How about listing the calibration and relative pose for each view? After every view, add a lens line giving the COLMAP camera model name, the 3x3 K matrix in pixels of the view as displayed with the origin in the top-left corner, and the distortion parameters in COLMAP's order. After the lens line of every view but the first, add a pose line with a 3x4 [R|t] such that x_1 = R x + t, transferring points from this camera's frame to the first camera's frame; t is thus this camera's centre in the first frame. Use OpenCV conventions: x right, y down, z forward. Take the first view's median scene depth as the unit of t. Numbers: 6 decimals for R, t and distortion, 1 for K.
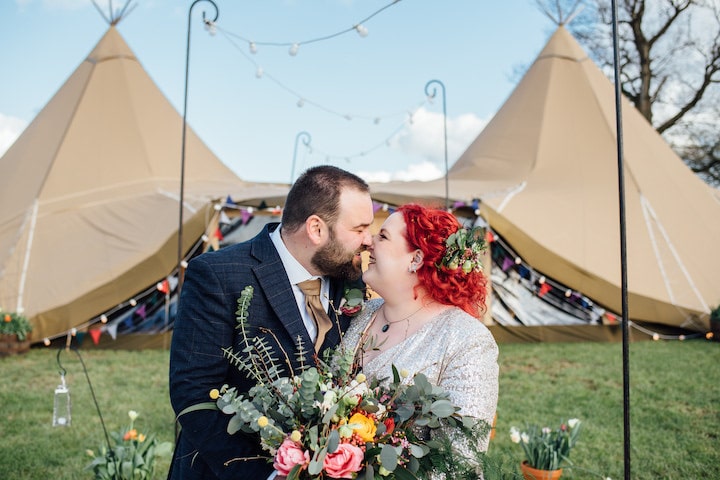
lens RADIAL K [[722.4, 0, 353.0], [0, 722.4, 243.3], [0, 0, 1]] dist [-0.063591, 0.012924]
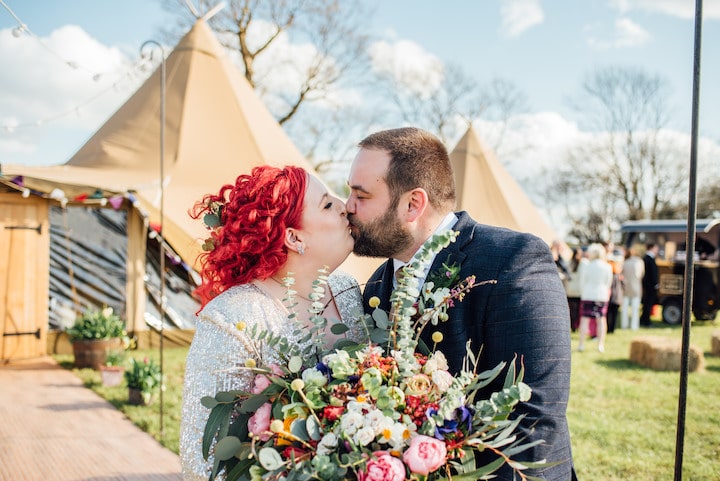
lens RADIAL K [[705.6, 0, 363.5], [0, 705.6, 241.4], [0, 0, 1]] dist [-0.072116, 0.013491]
pose [[0.825045, 0.029490, 0.564298, -0.078924], [-0.028883, 0.999533, -0.010006, 0.002941], [-0.564329, -0.008043, 0.825511, 0.116160]]
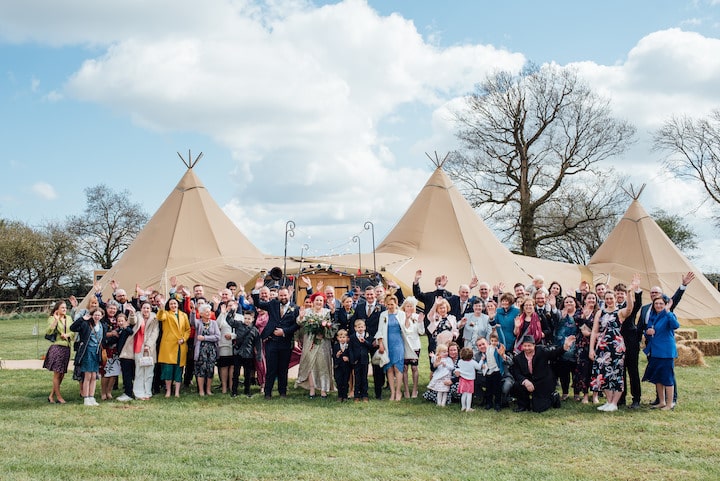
lens RADIAL K [[714.6, 0, 364.0], [0, 714.6, 243.1], [0, 0, 1]] dist [-0.069881, 0.015080]
pose [[0.997683, -0.004802, 0.067865, -0.030010], [0.008474, 0.998509, -0.053924, -0.024758], [-0.067505, 0.054374, 0.996236, -1.111995]]
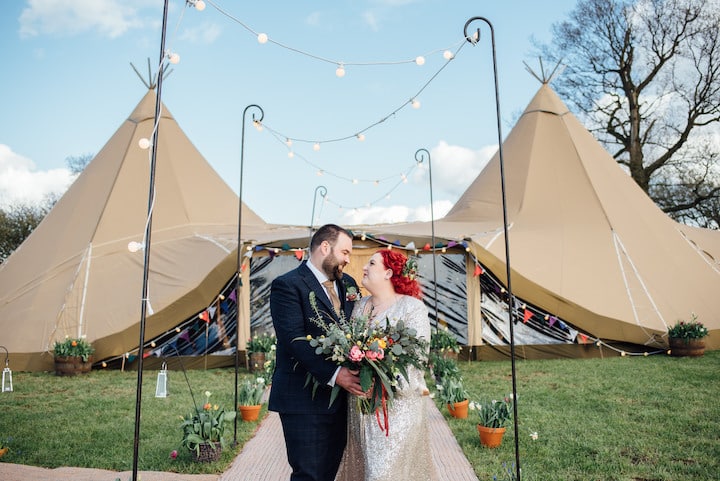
lens RADIAL K [[714.6, 0, 364.0], [0, 714.6, 243.1], [0, 0, 1]] dist [-0.069881, 0.015080]
pose [[0.999901, -0.013504, -0.004051, 0.006705], [0.013272, 0.998524, -0.052659, 0.005502], [0.004756, 0.052600, 0.998604, -0.165682]]
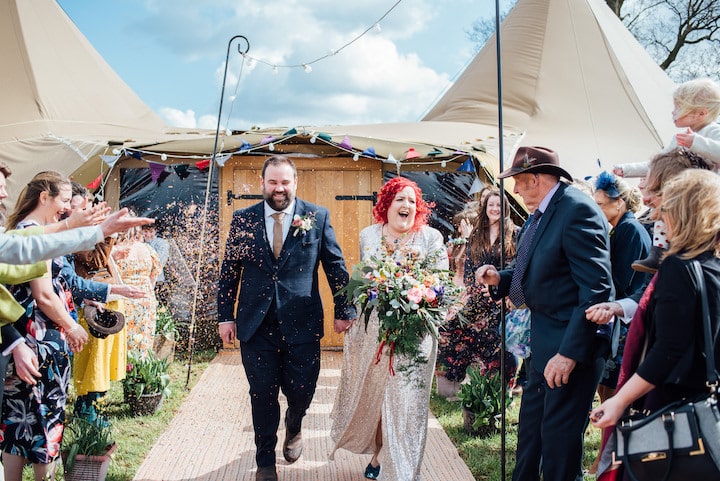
lens RADIAL K [[705.6, 0, 363.5], [0, 705.6, 241.4], [0, 0, 1]] dist [-0.072116, 0.013491]
pose [[0.995836, 0.005028, 0.091024, -0.010565], [-0.008924, 0.999059, 0.042441, 0.004968], [-0.090725, -0.043076, 0.994944, 0.287797]]
